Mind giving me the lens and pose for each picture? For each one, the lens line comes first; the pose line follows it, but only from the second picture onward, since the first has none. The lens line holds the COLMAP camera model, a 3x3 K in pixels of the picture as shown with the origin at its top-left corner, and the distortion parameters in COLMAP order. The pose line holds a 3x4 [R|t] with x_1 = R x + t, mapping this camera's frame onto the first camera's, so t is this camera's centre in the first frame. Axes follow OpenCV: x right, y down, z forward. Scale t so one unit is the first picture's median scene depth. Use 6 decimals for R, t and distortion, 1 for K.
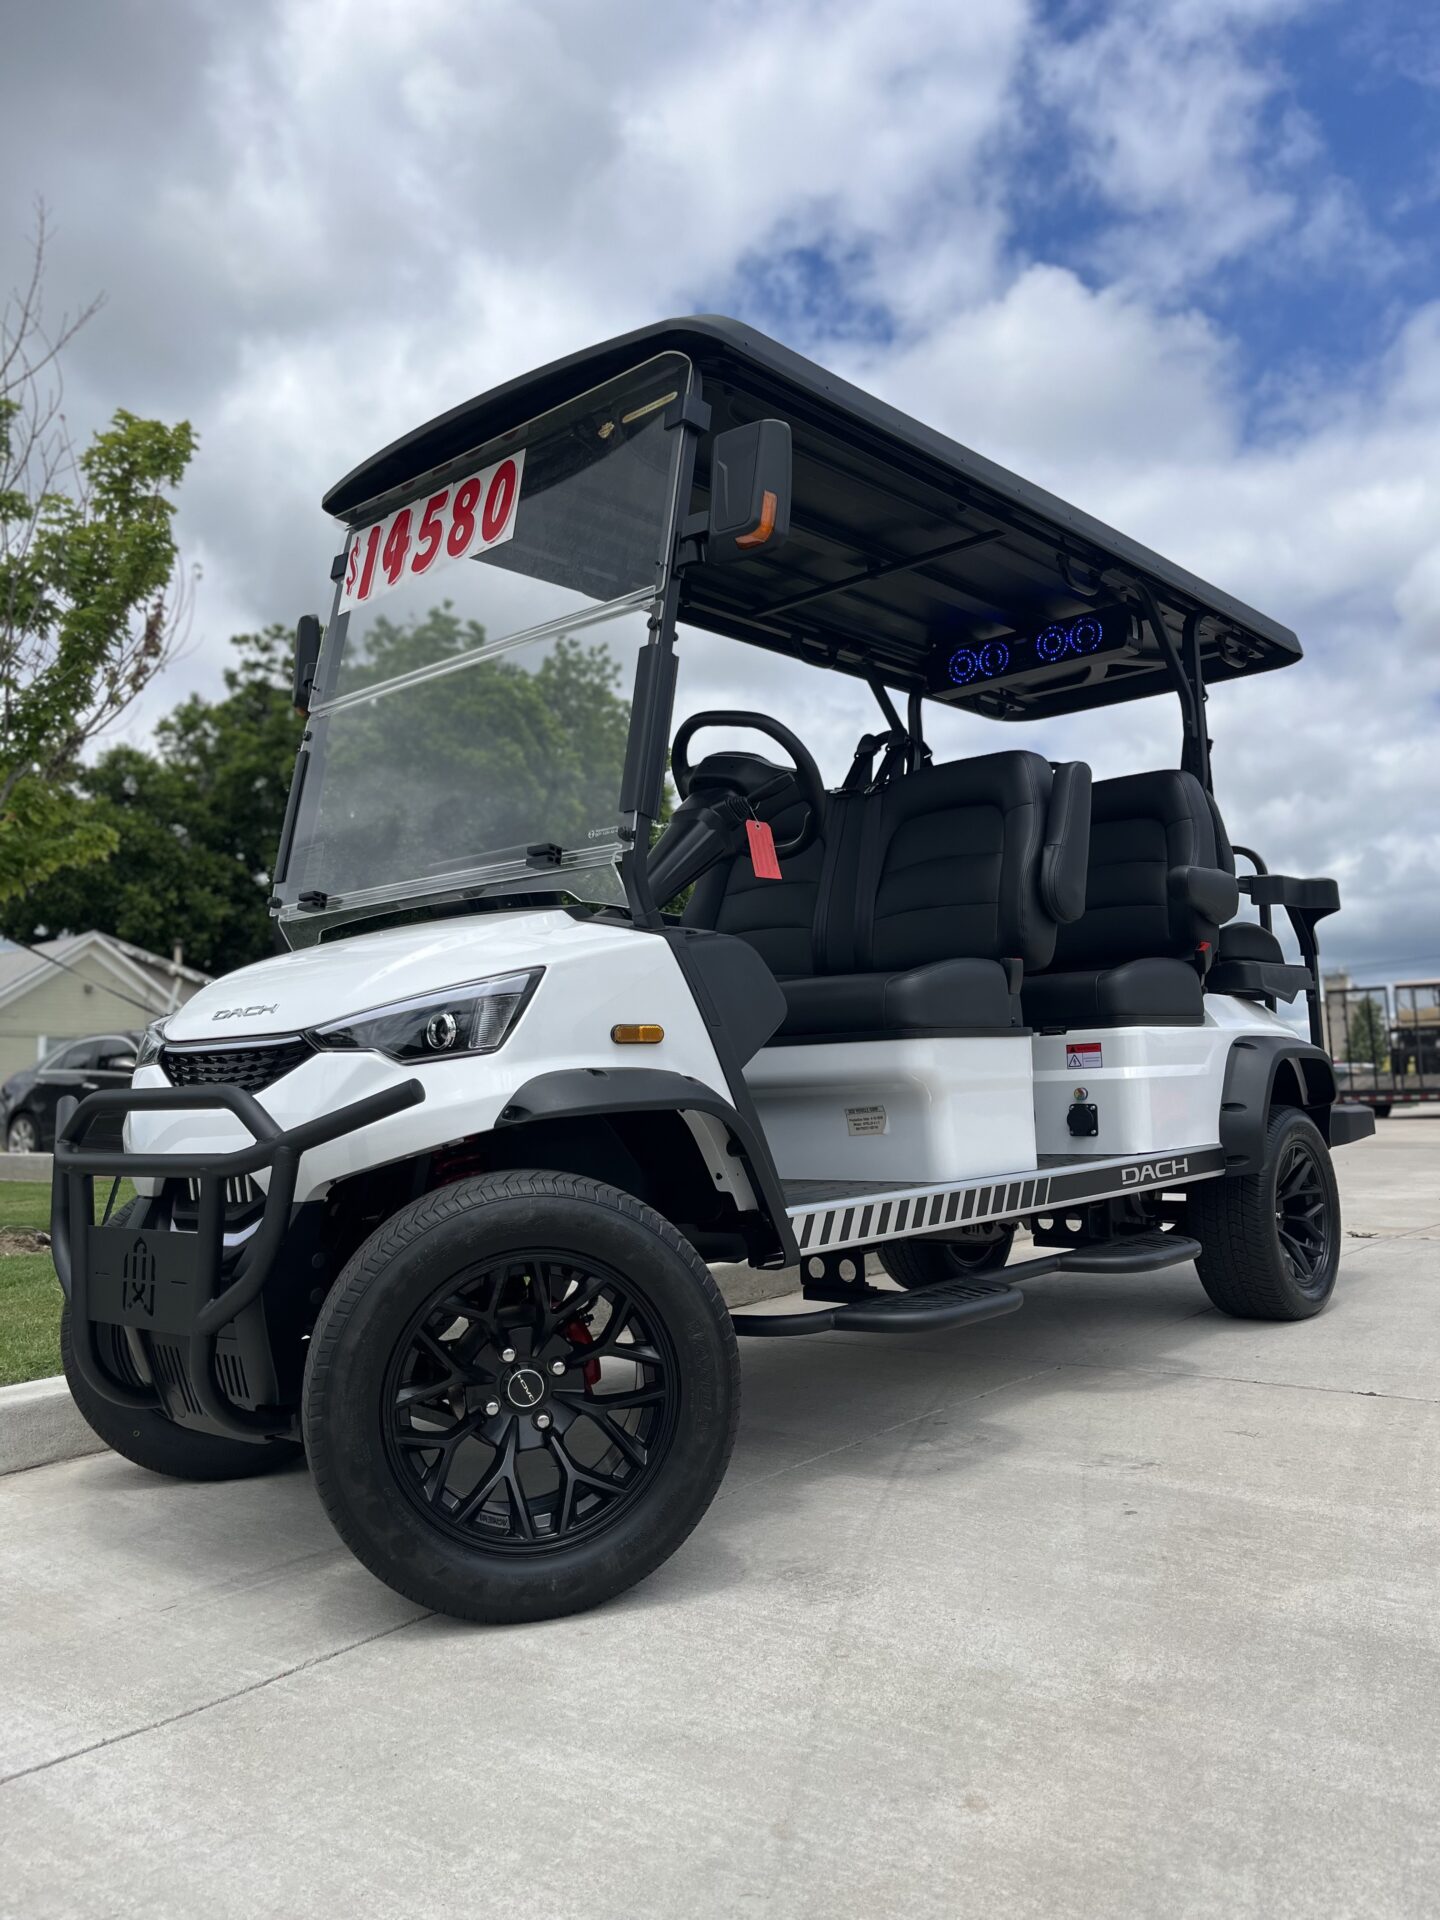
lens RADIAL K [[1431.8, 0, 718.5], [0, 1431.8, 931.2], [0, 0, 1]] dist [0.079492, -0.145826]
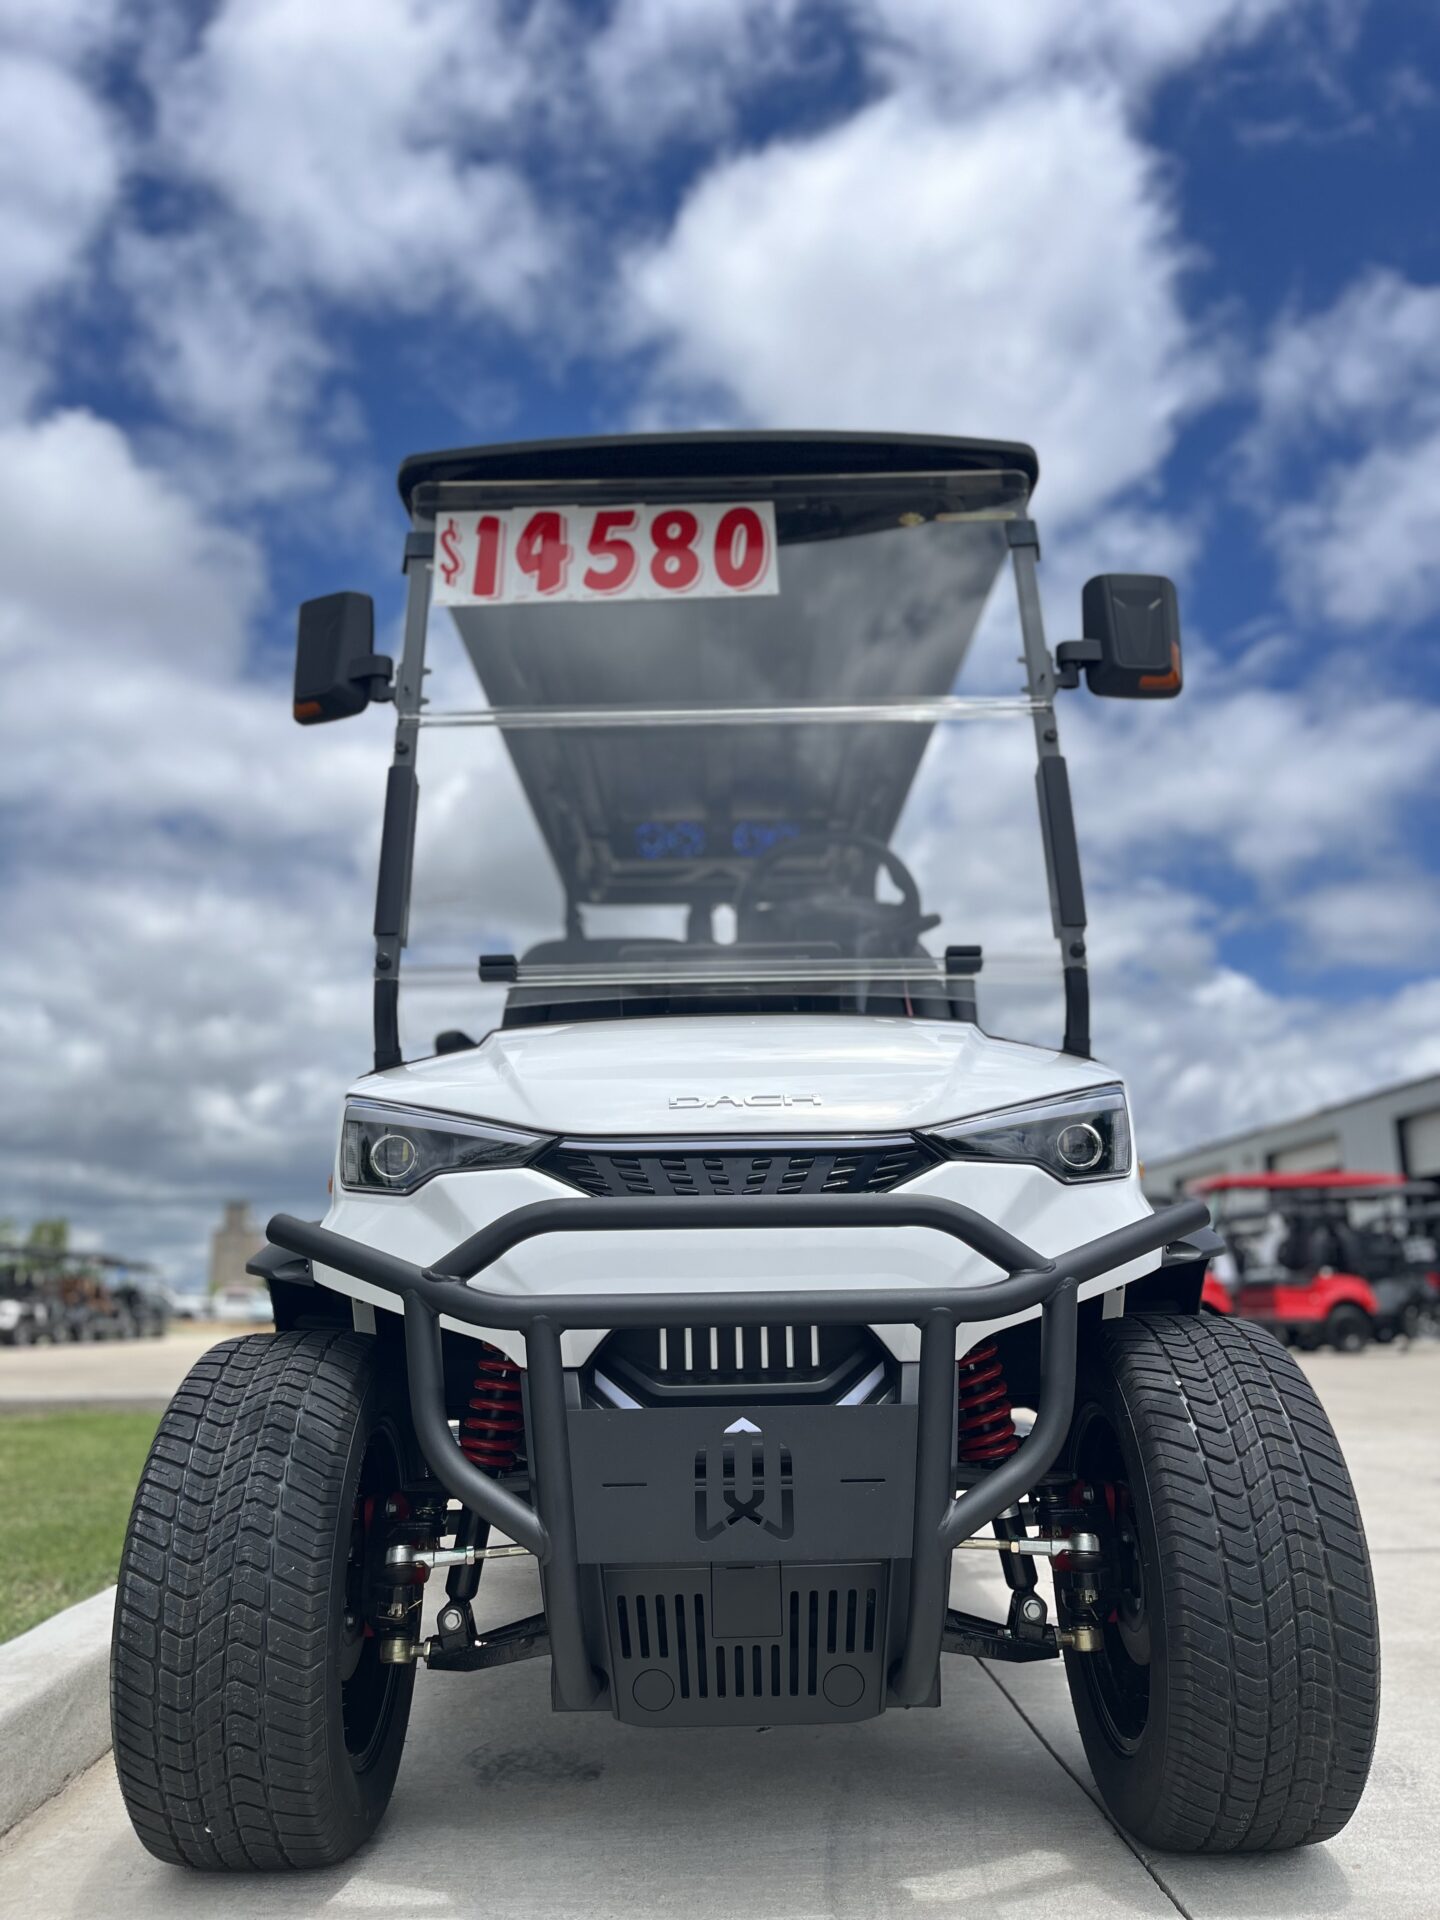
lens RADIAL K [[1479.3, 0, 722.7], [0, 1479.3, 917.3], [0, 0, 1]] dist [0.050640, -0.004415]
pose [[0.753917, 0.182317, 0.631166, -0.646216], [-0.078640, 0.978859, -0.188817, 0.083483], [-0.652246, 0.092718, 0.752315, 0.338609]]
